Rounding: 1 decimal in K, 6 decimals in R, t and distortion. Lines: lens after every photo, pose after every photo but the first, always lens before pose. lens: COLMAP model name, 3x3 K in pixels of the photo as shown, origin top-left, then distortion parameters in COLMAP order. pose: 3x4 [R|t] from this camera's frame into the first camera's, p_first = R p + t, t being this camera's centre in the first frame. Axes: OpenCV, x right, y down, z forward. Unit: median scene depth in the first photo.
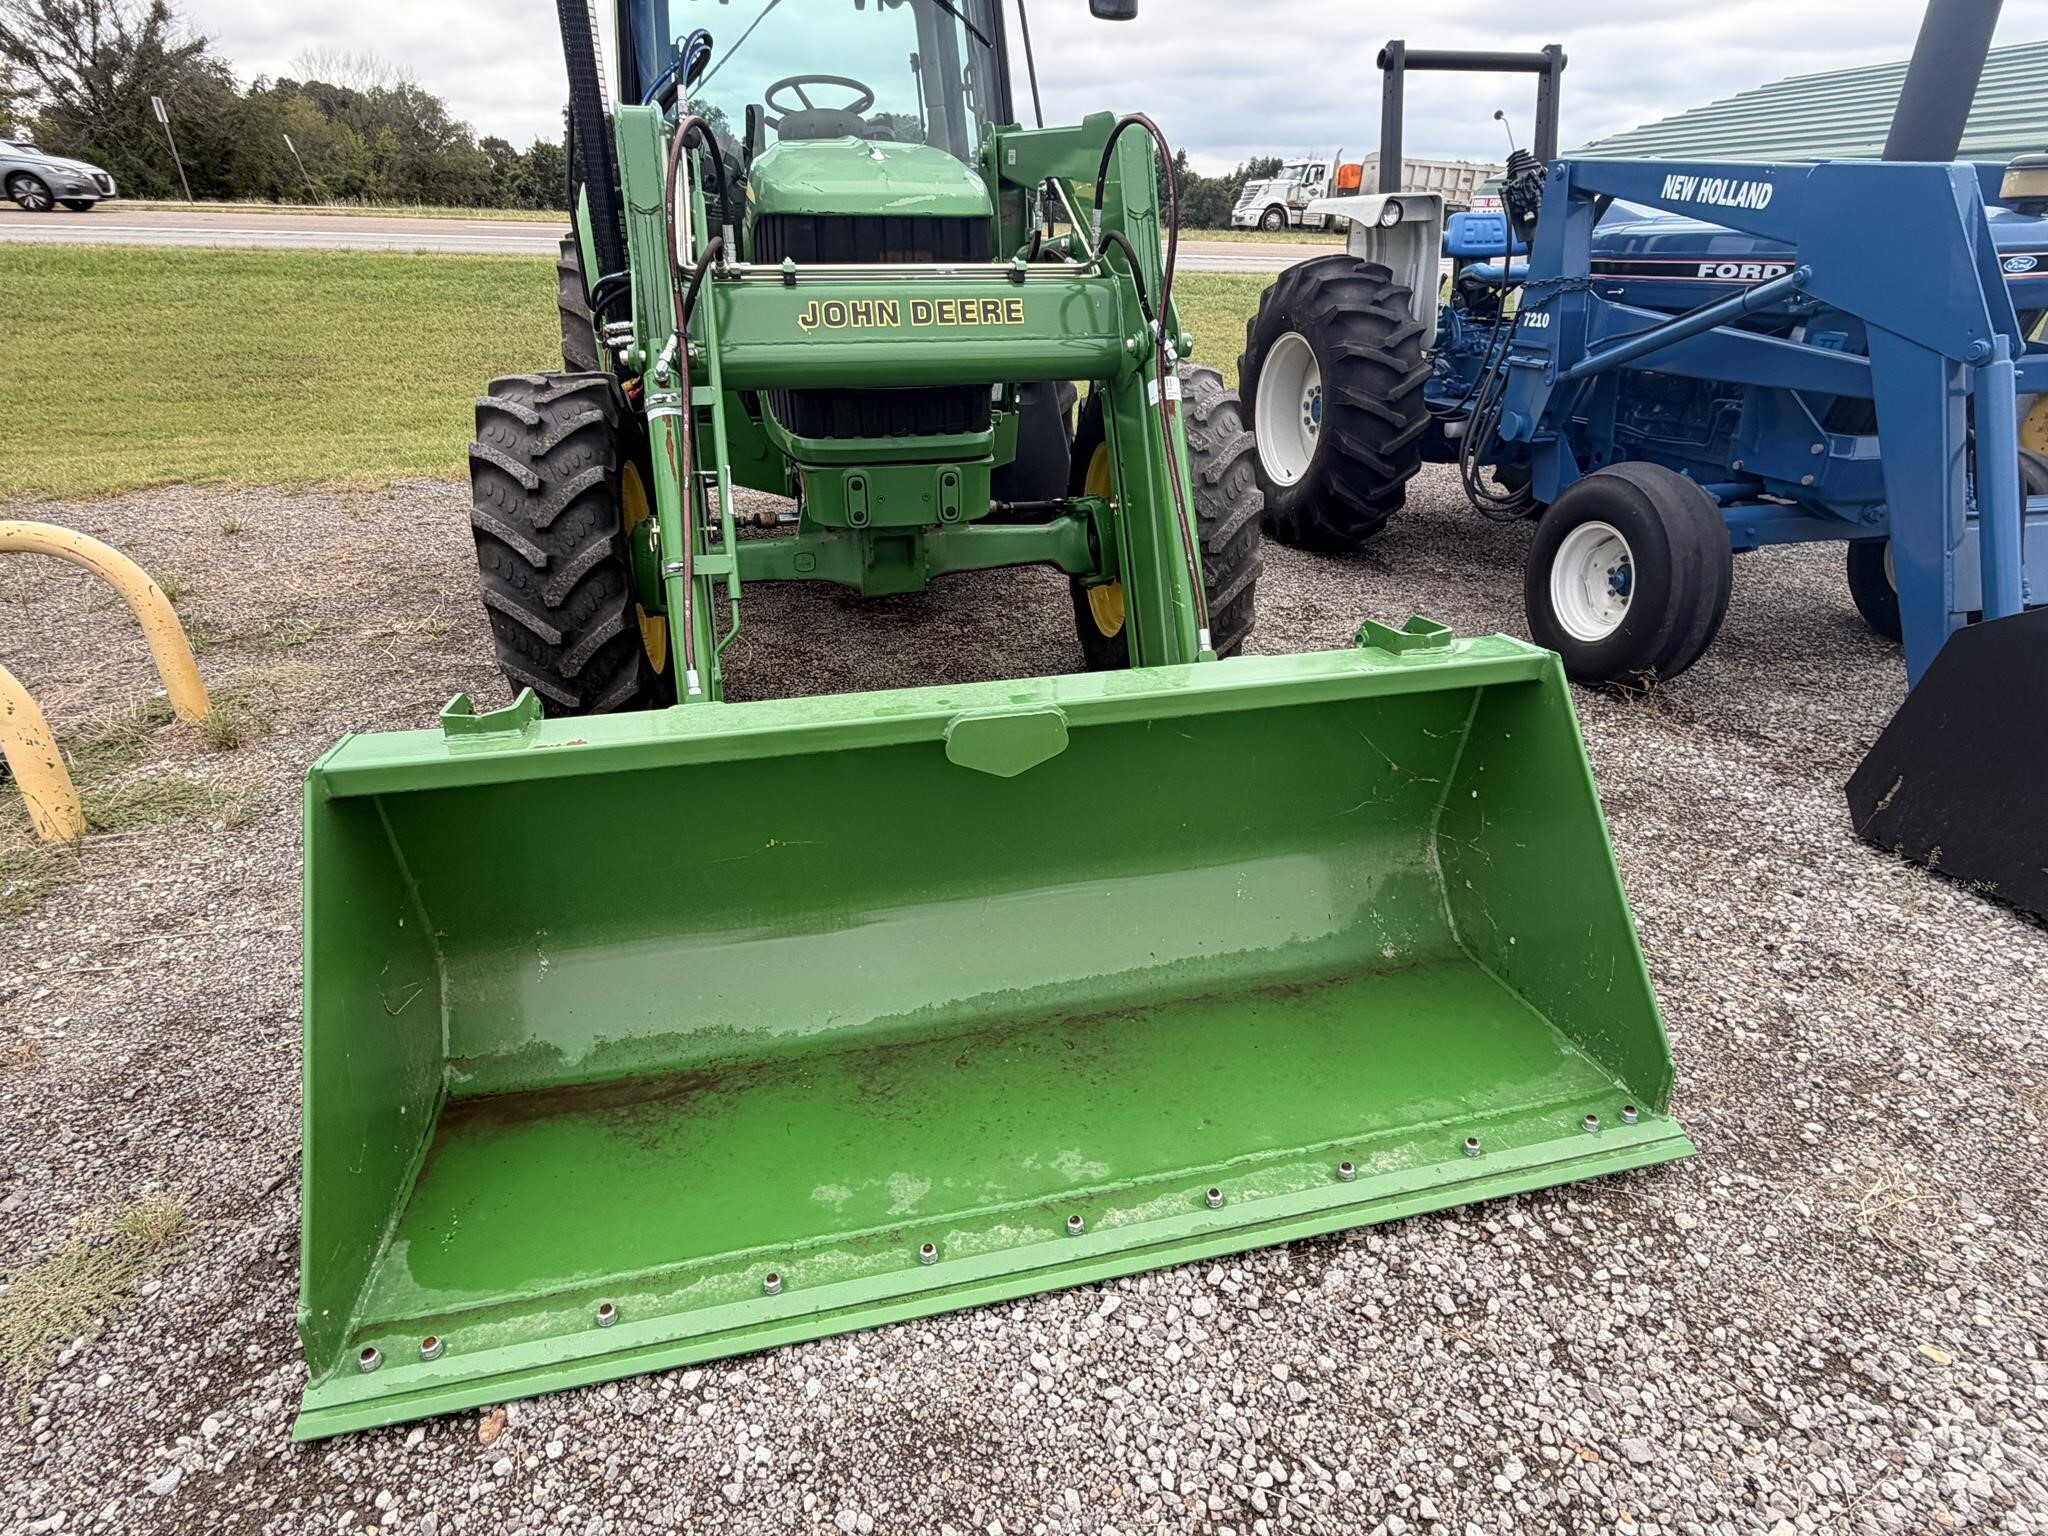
lens RADIAL K [[1060.3, 0, 1024.0], [0, 1060.3, 768.0], [0, 0, 1]] dist [0.001837, -0.000142]
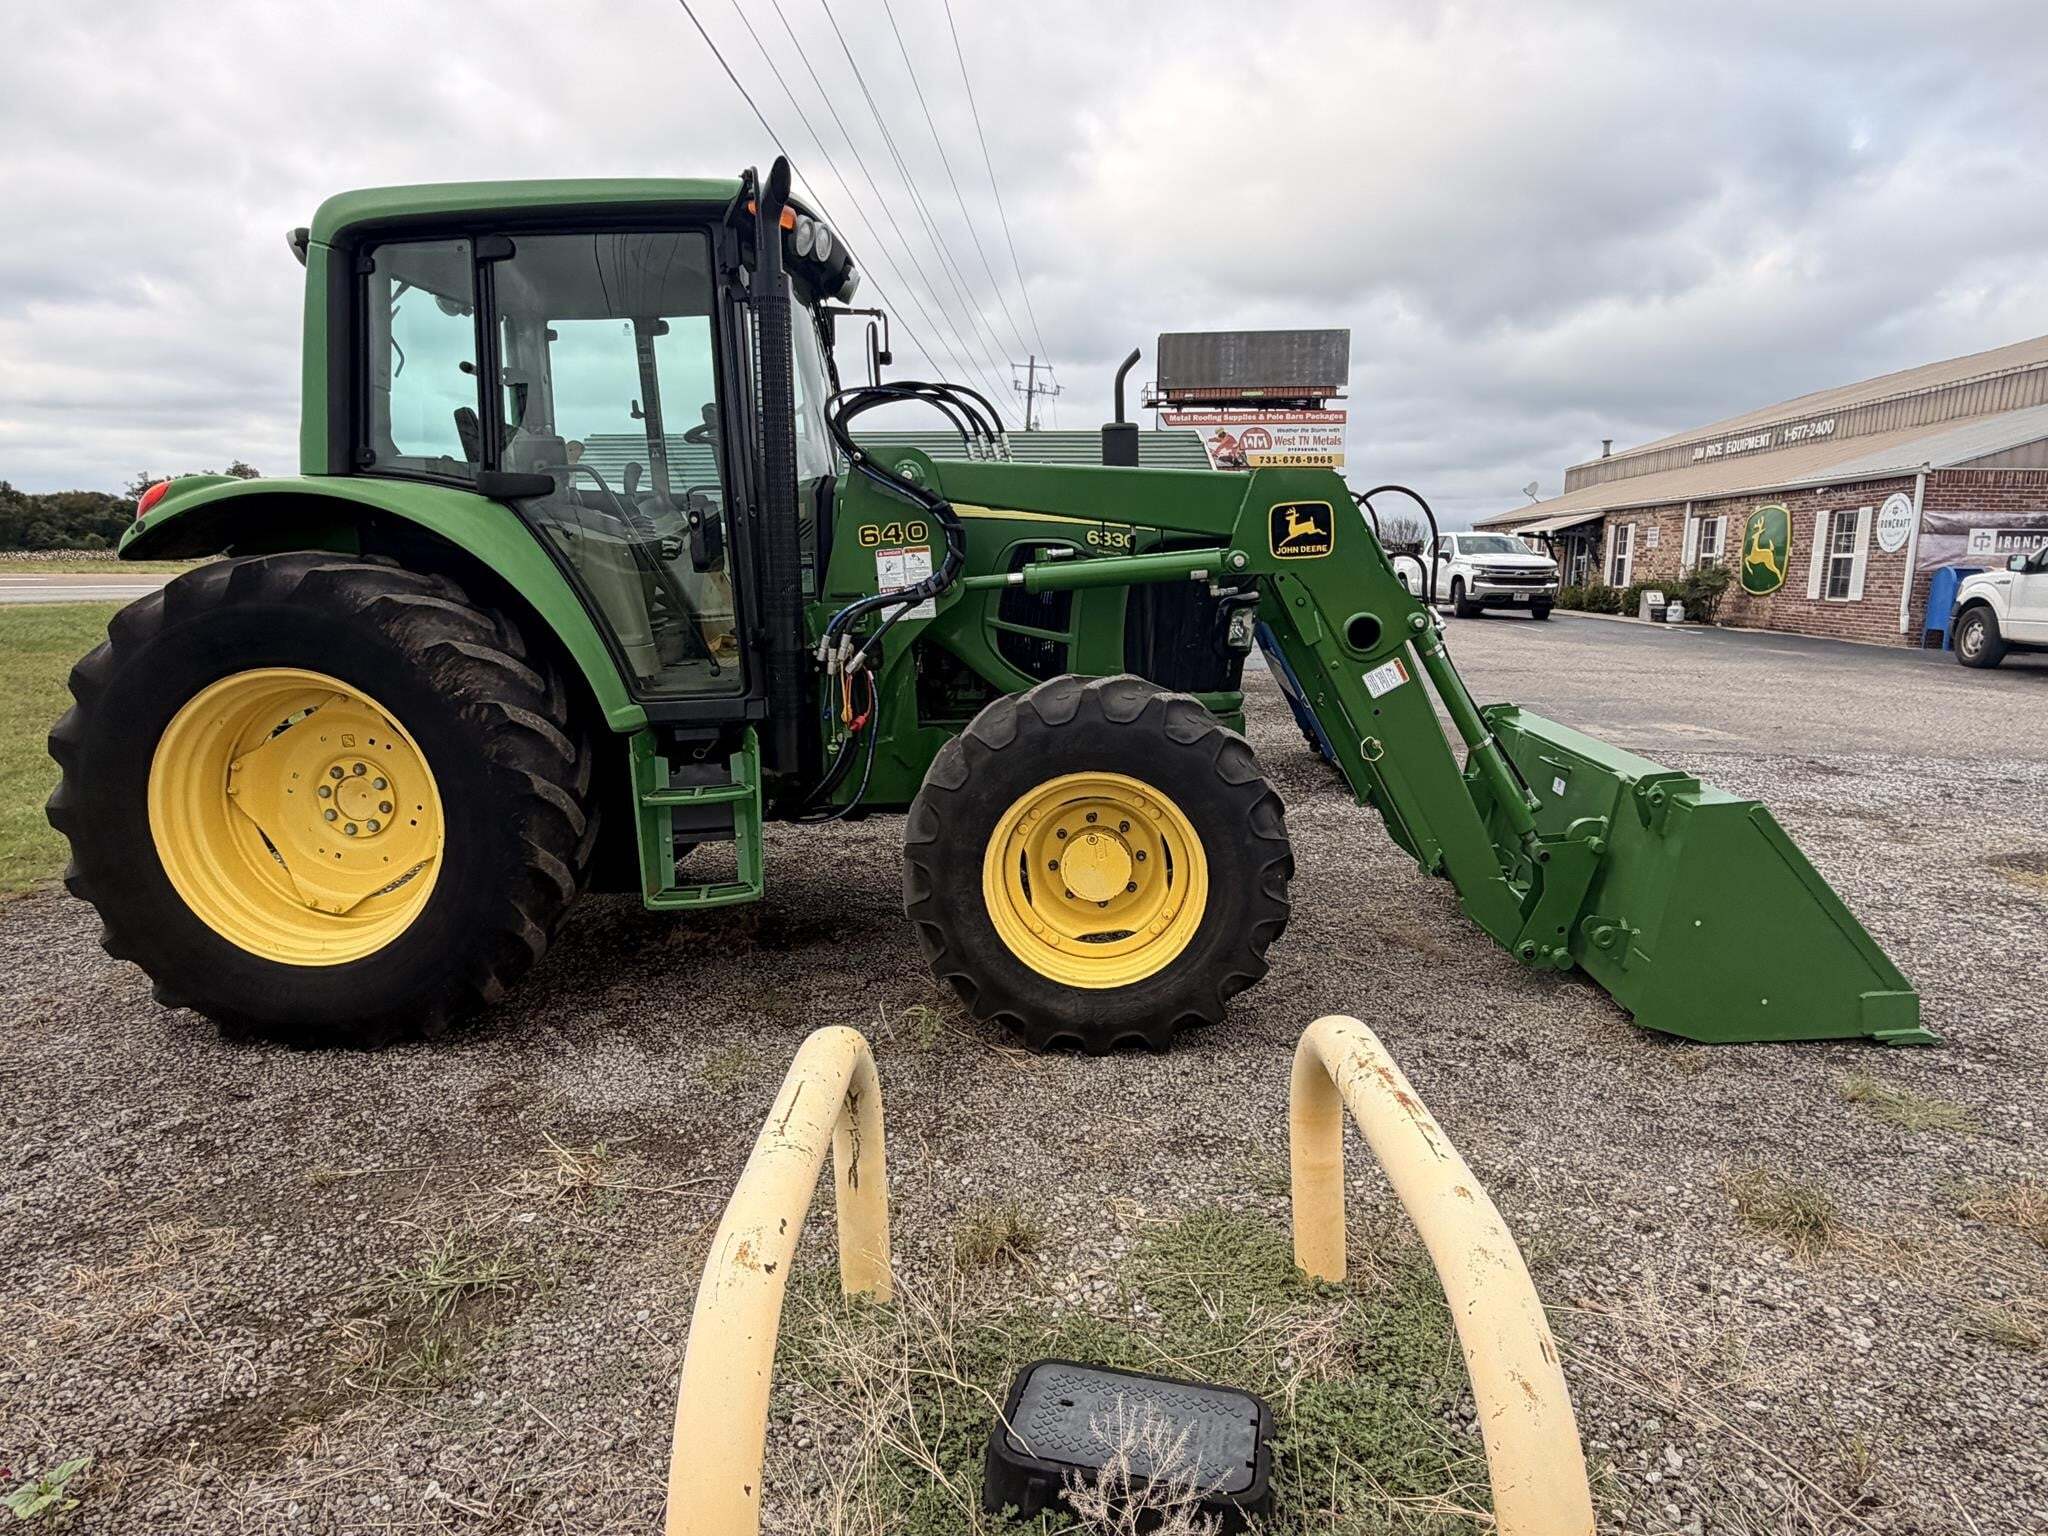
lens RADIAL K [[1246.2, 0, 1024.0], [0, 1246.2, 768.0], [0, 0, 1]] dist [0.001356, -0.001326]
pose [[0.294993, -0.172170, 0.939860, -2.101956], [0.435698, 0.899656, 0.028054, -0.459935], [-0.850380, 0.401219, 0.340406, 0.882881]]
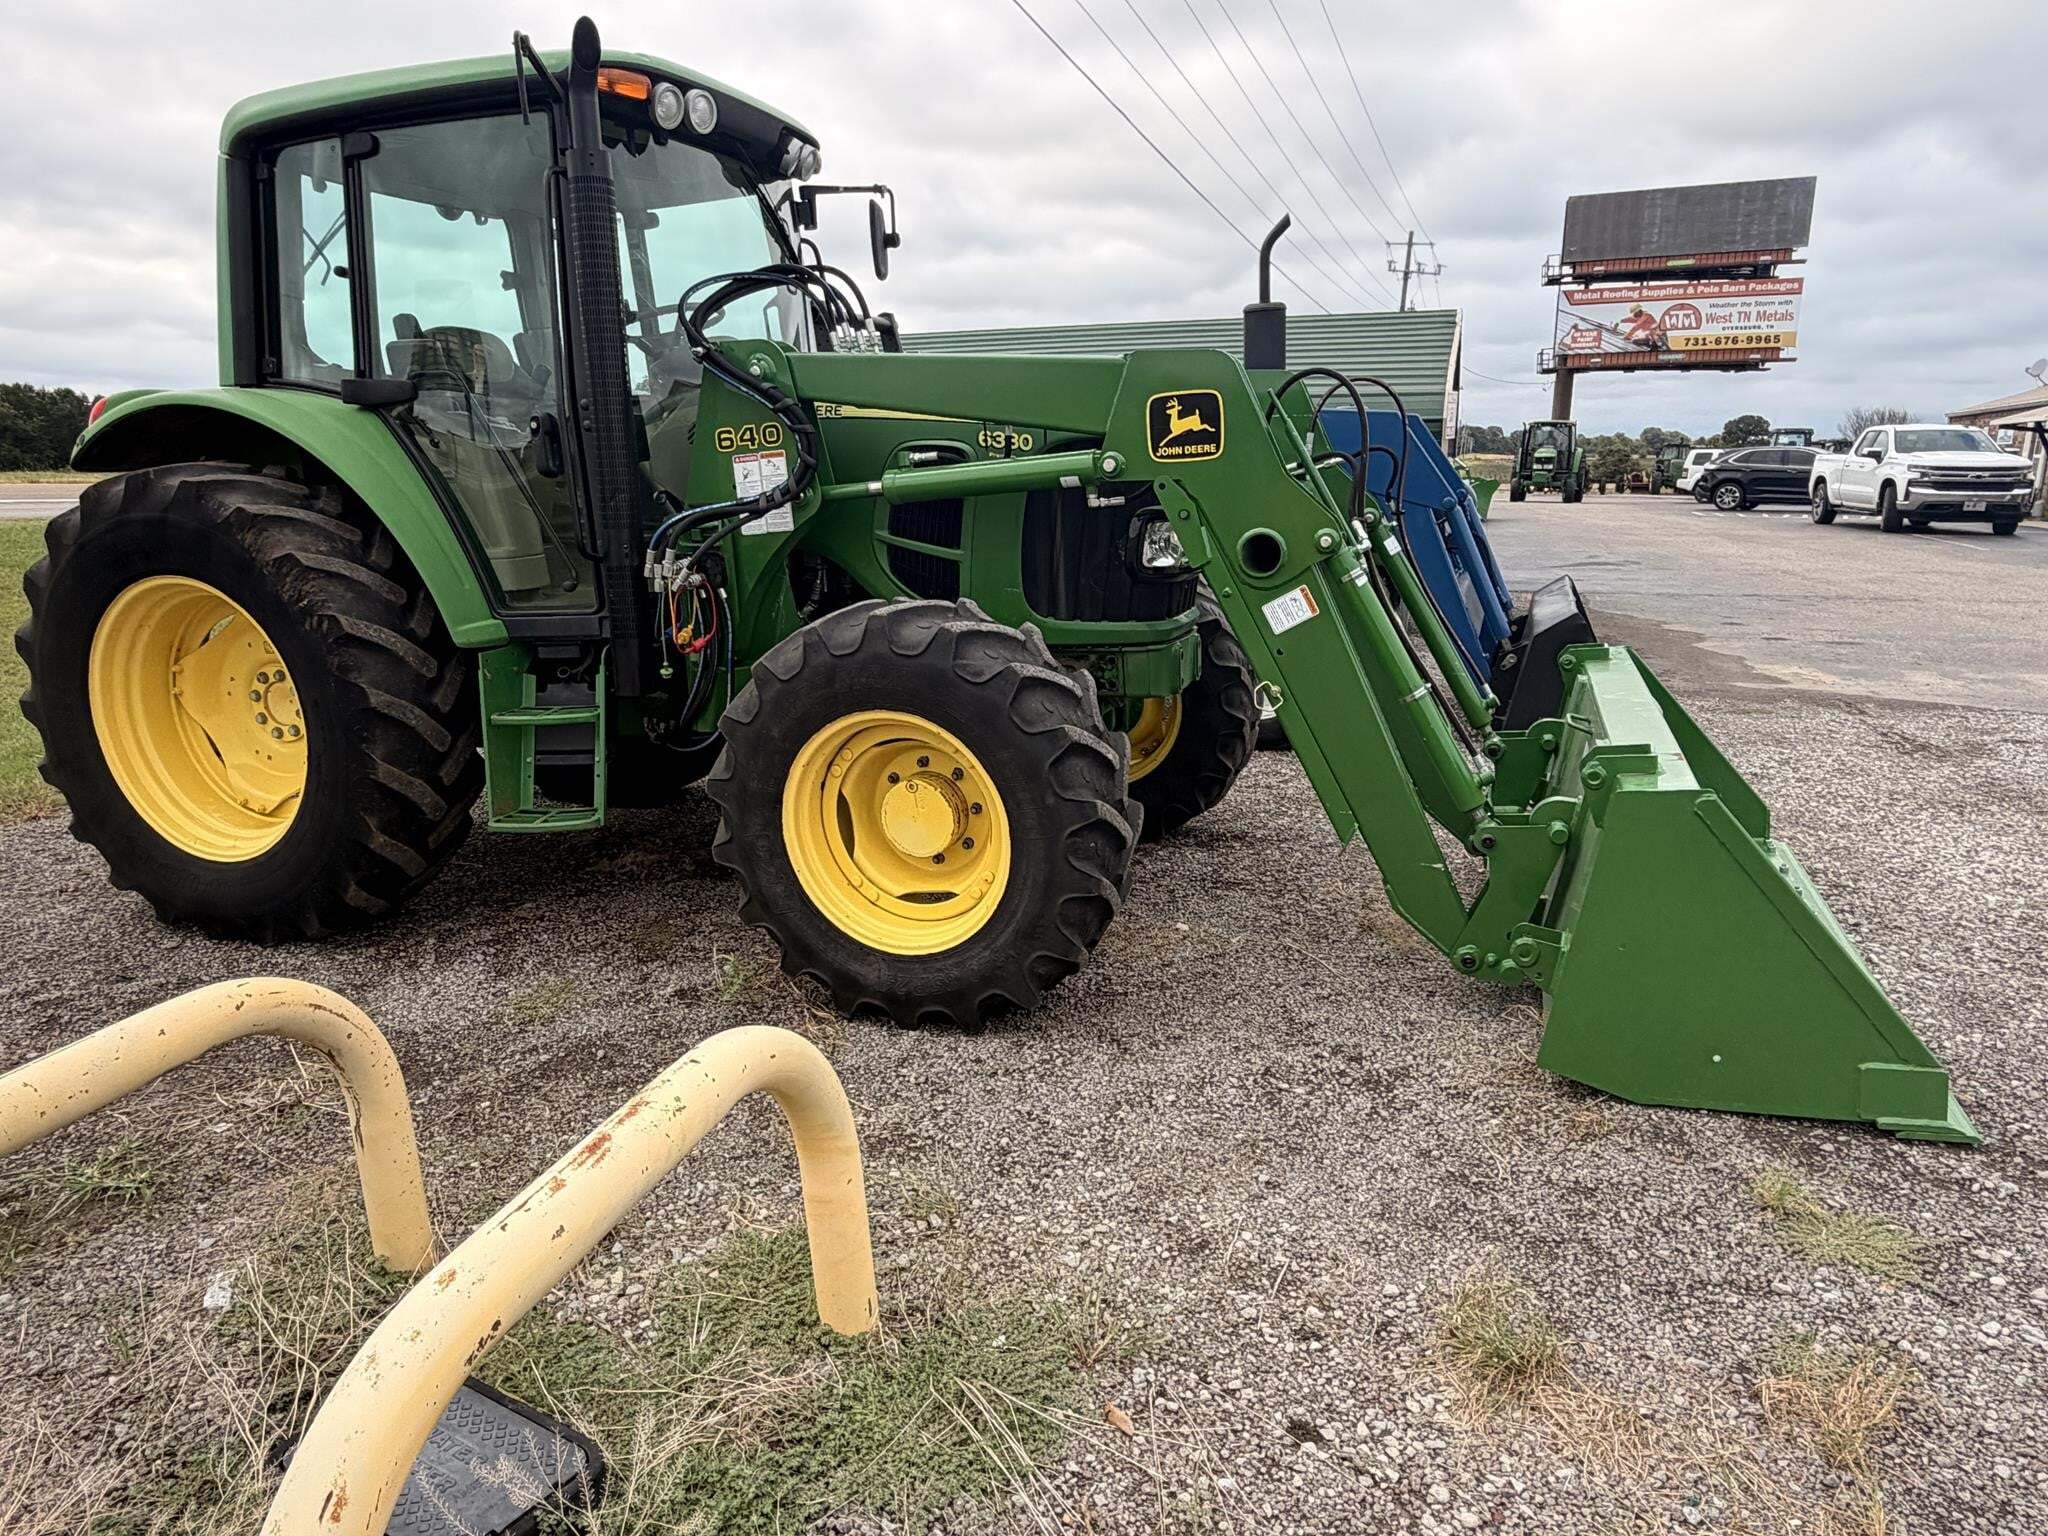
lens RADIAL K [[1301.7, 0, 1021.2], [0, 1301.7, 775.2], [0, 0, 1]] dist [-0.001910, 0.003086]
pose [[0.552084, -0.210867, 0.806683, -1.703245], [0.390434, 0.920245, -0.026656, -0.217890], [-0.736726, 0.329673, 0.590382, 0.423599]]
